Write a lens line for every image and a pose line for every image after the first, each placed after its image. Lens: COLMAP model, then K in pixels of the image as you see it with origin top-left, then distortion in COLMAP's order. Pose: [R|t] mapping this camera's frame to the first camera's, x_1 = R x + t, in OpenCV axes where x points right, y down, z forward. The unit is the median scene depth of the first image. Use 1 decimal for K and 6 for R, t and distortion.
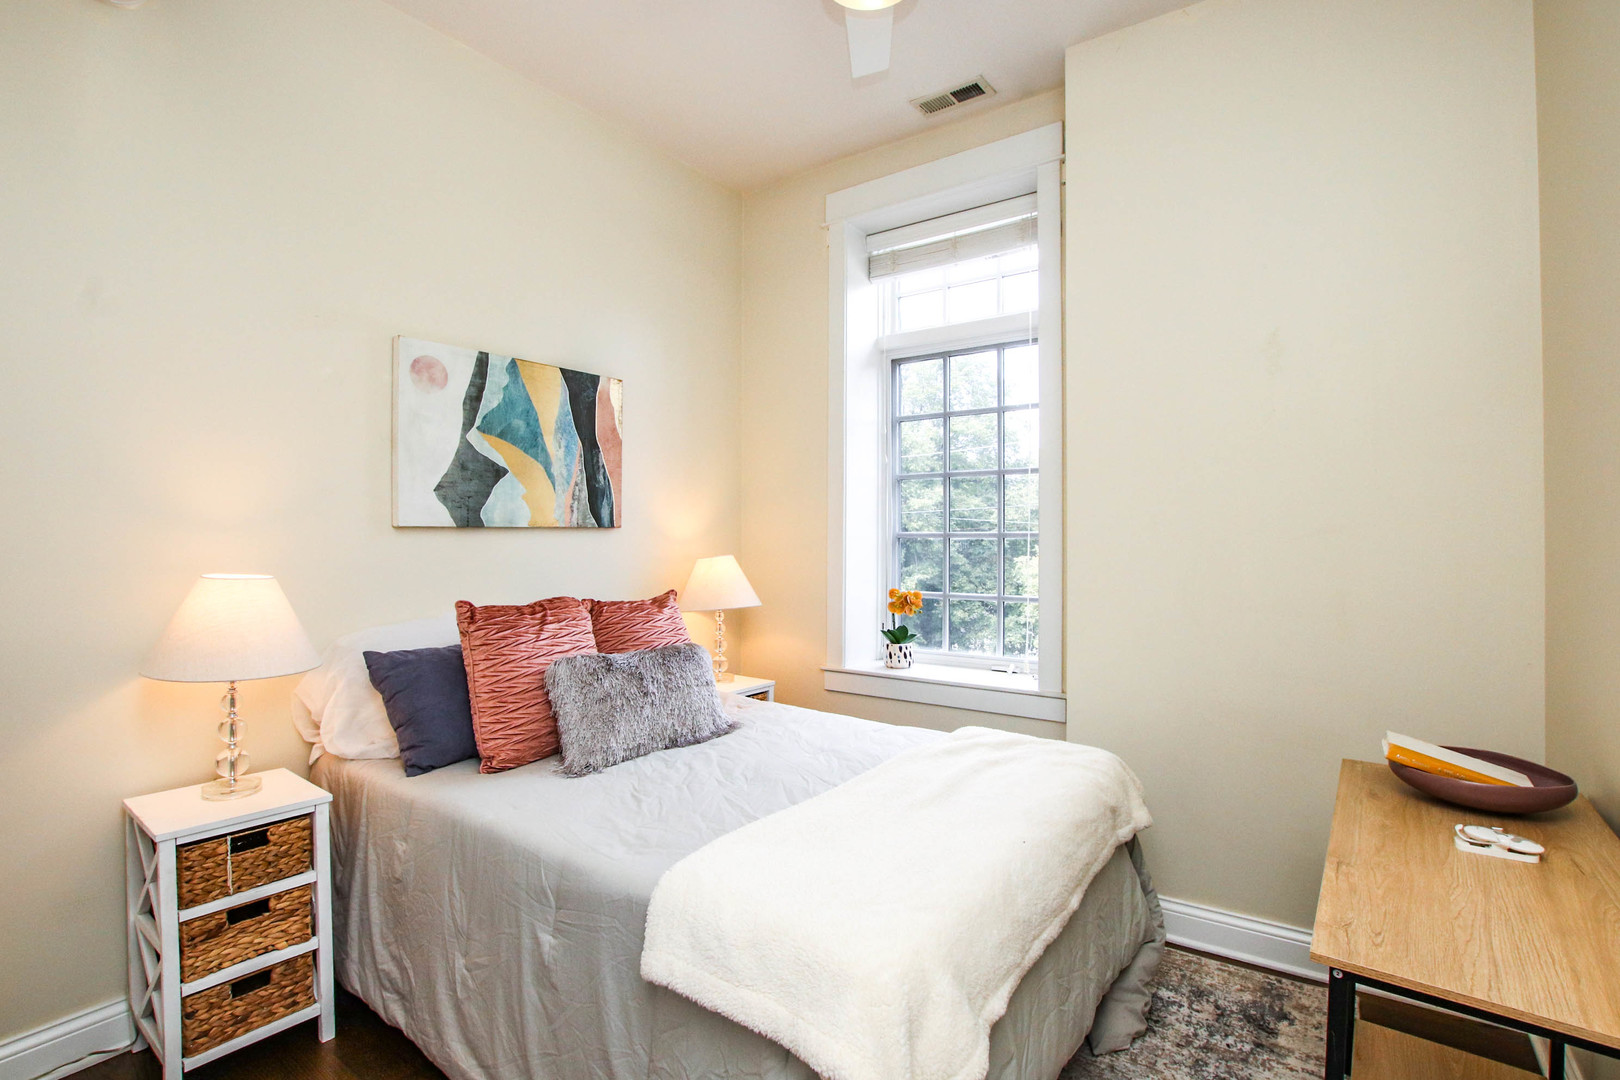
lens RADIAL K [[763.0, 0, 810.0], [0, 763.0, 540.0], [0, 0, 1]] dist [-0.005483, -0.000621]
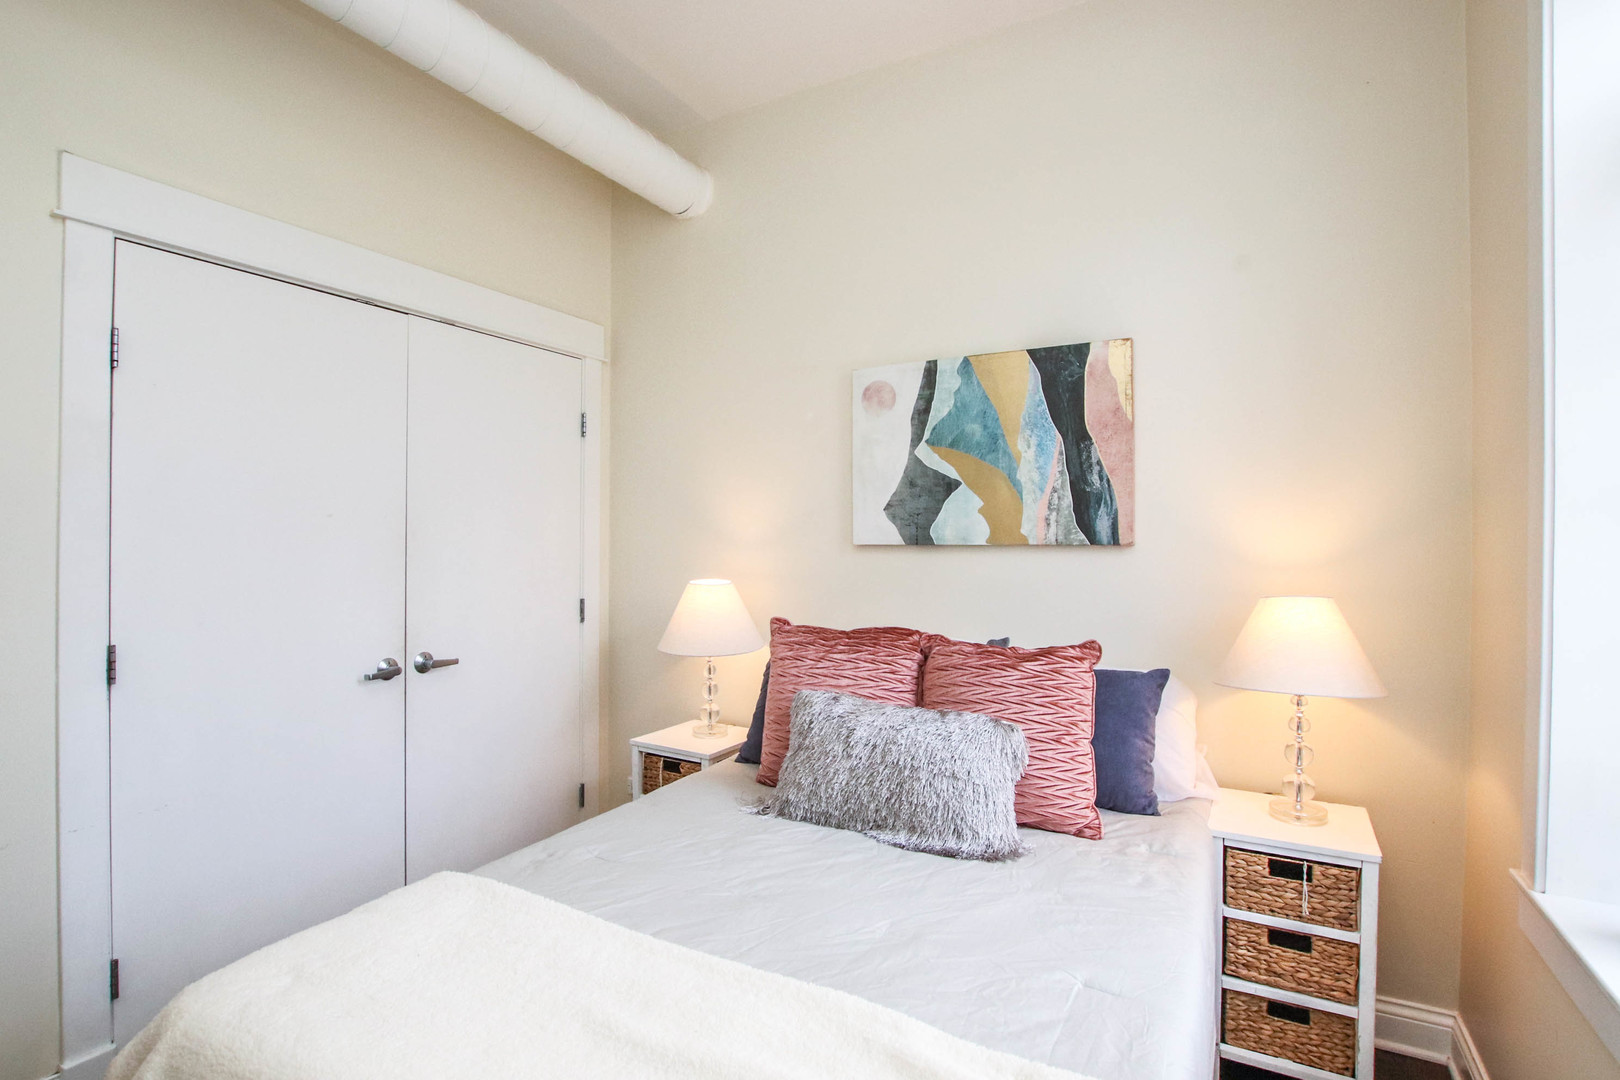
lens RADIAL K [[763.0, 0, 810.0], [0, 763.0, 540.0], [0, 0, 1]] dist [-0.005483, -0.000621]
pose [[0.142609, -0.015429, -0.989659, 0.473671], [-0.019244, 0.999646, -0.018357, -0.003065], [0.989592, 0.021663, 0.142261, 0.702540]]
